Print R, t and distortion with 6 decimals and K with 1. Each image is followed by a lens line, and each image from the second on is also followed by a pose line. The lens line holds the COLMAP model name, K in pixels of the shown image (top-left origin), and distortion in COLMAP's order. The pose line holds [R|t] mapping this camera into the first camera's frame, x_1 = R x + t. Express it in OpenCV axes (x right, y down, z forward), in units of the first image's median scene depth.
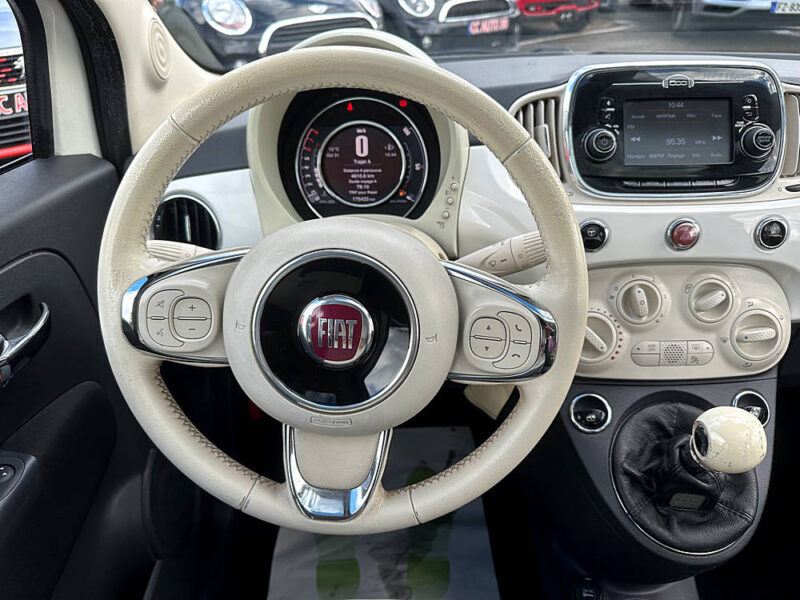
lens RADIAL K [[542.2, 0, 400.0], [0, 542.2, 300.0], [0, 0, 1]] dist [0.054920, -0.081831]
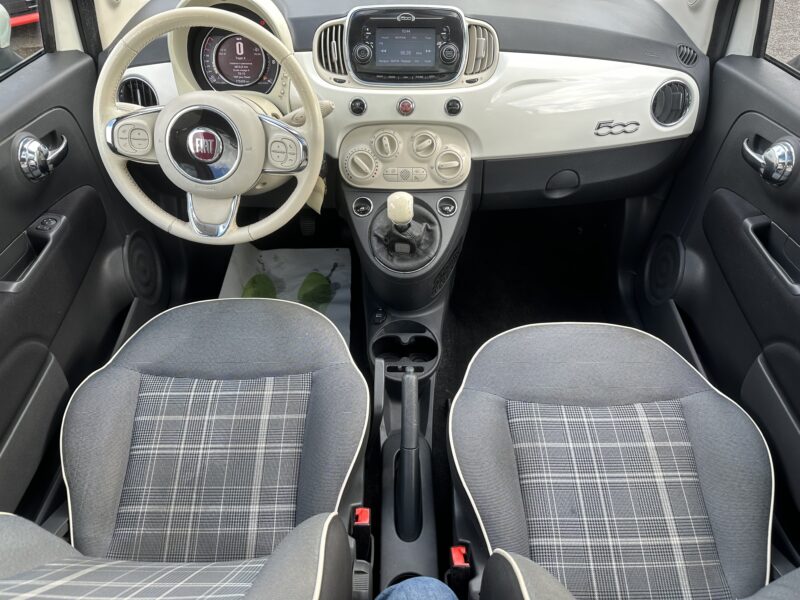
lens RADIAL K [[559.8, 0, 396.6], [0, 559.8, 303.1], [0, 0, 1]] dist [0.060228, -0.082575]
pose [[0.999694, 0.015300, 0.019445, 0.446143], [-0.018673, 0.982131, 0.187272, 0.174260], [-0.016232, -0.187578, 0.982116, -0.988565]]
